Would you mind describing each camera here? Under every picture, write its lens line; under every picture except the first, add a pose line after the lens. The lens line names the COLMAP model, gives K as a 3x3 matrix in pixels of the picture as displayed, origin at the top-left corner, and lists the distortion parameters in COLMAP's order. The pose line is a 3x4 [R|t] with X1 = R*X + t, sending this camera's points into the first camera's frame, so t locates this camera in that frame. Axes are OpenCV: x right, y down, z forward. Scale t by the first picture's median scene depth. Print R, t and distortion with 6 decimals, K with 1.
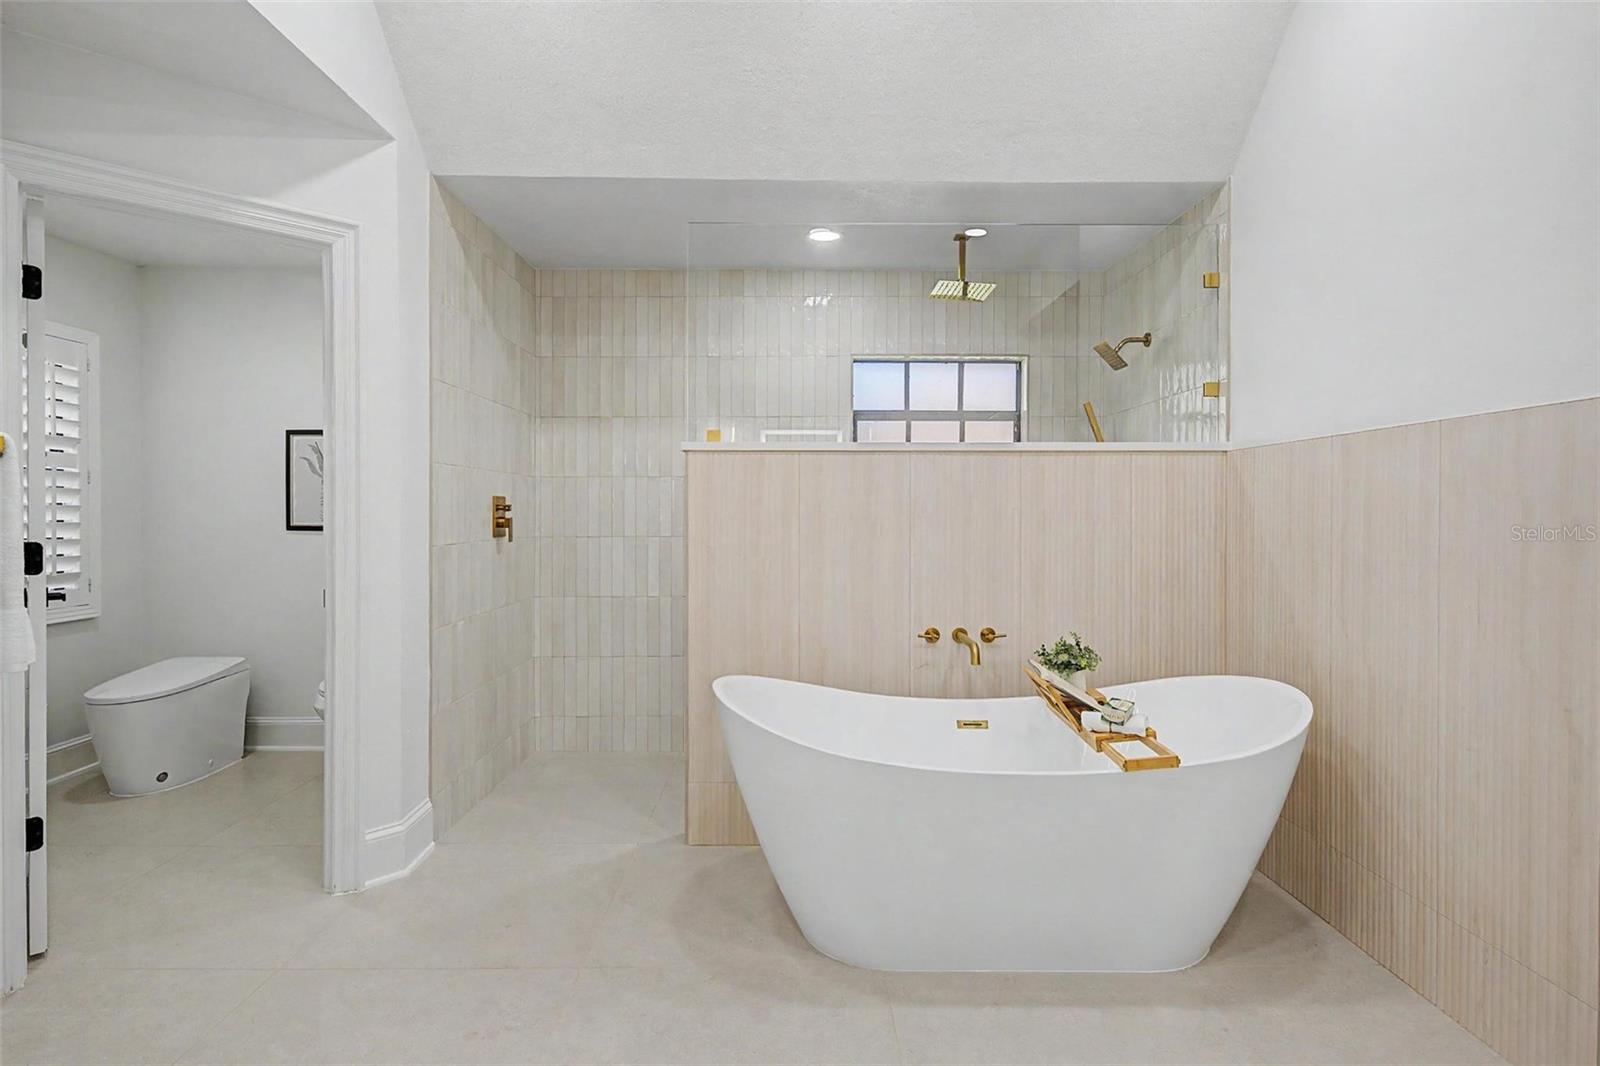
lens RADIAL K [[816.8, 0, 798.8], [0, 816.8, 517.6], [0, 0, 1]] dist [-0.000194, -0.000038]
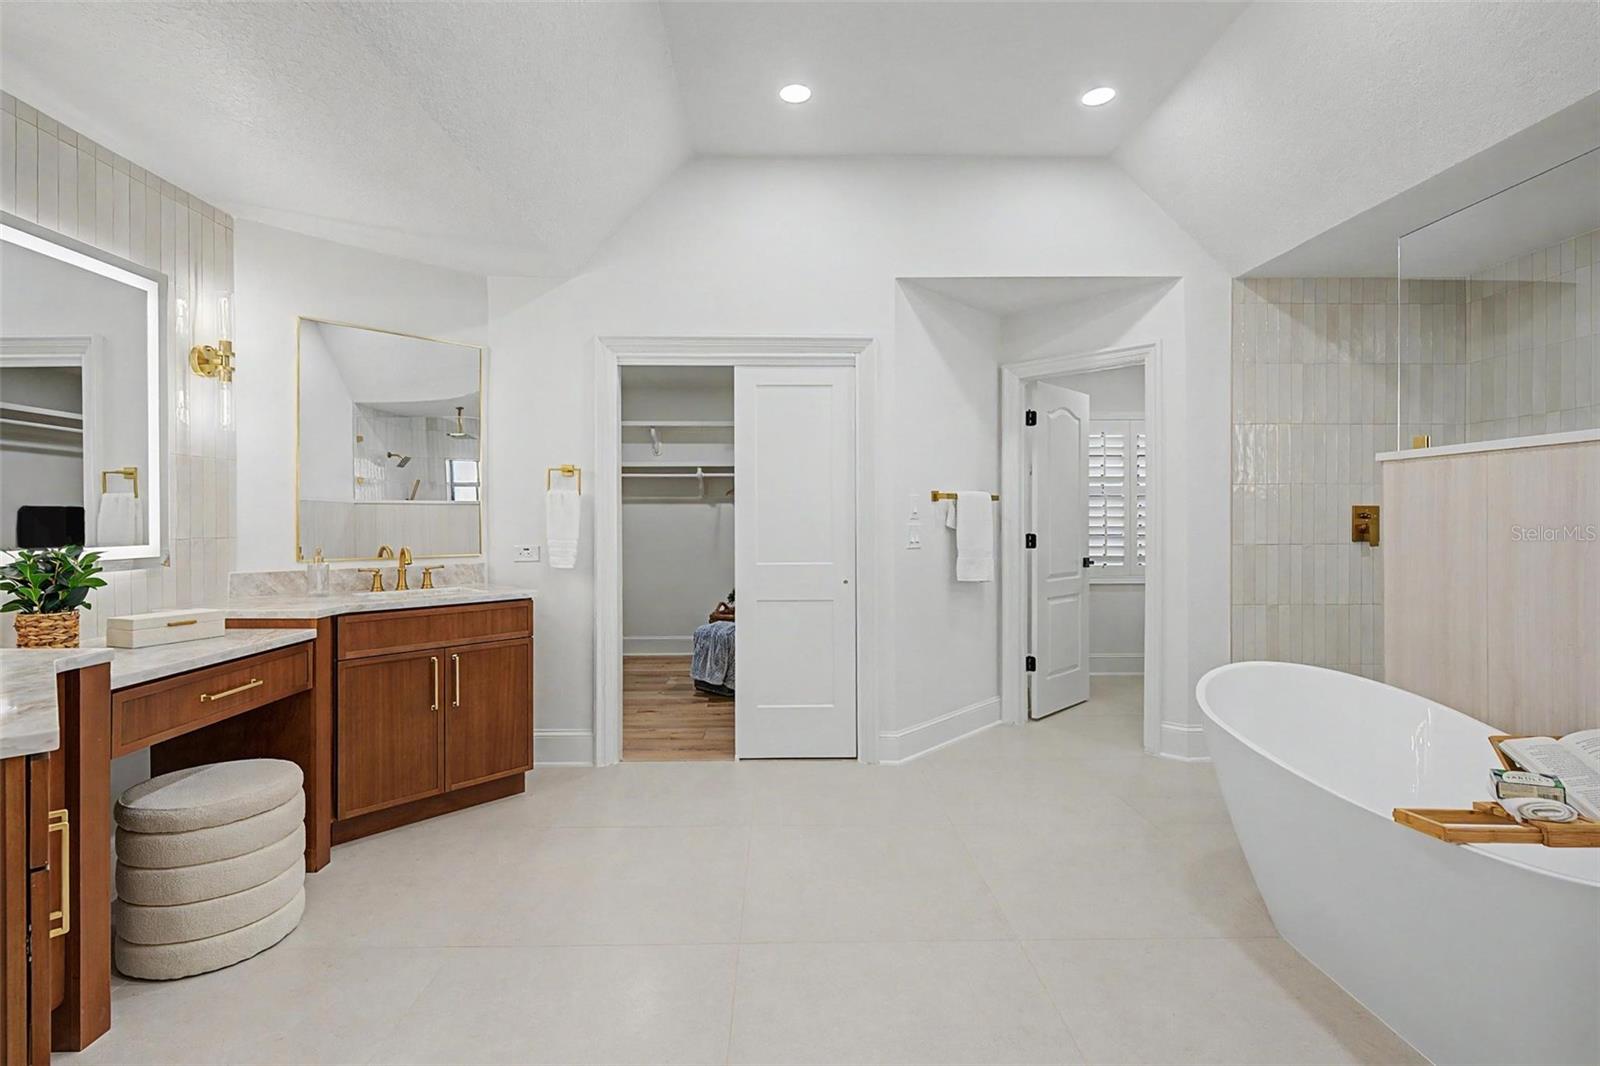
lens RADIAL K [[728.4, 0, 794.9], [0, 728.4, 524.3], [0, 0, 1]] dist [0.005035, -0.002774]
pose [[0.008217, 0.007168, -0.999941, 0.875676], [0.001710, 0.999973, 0.007182, -0.011519], [0.999965, -0.001769, 0.008205, 0.267370]]
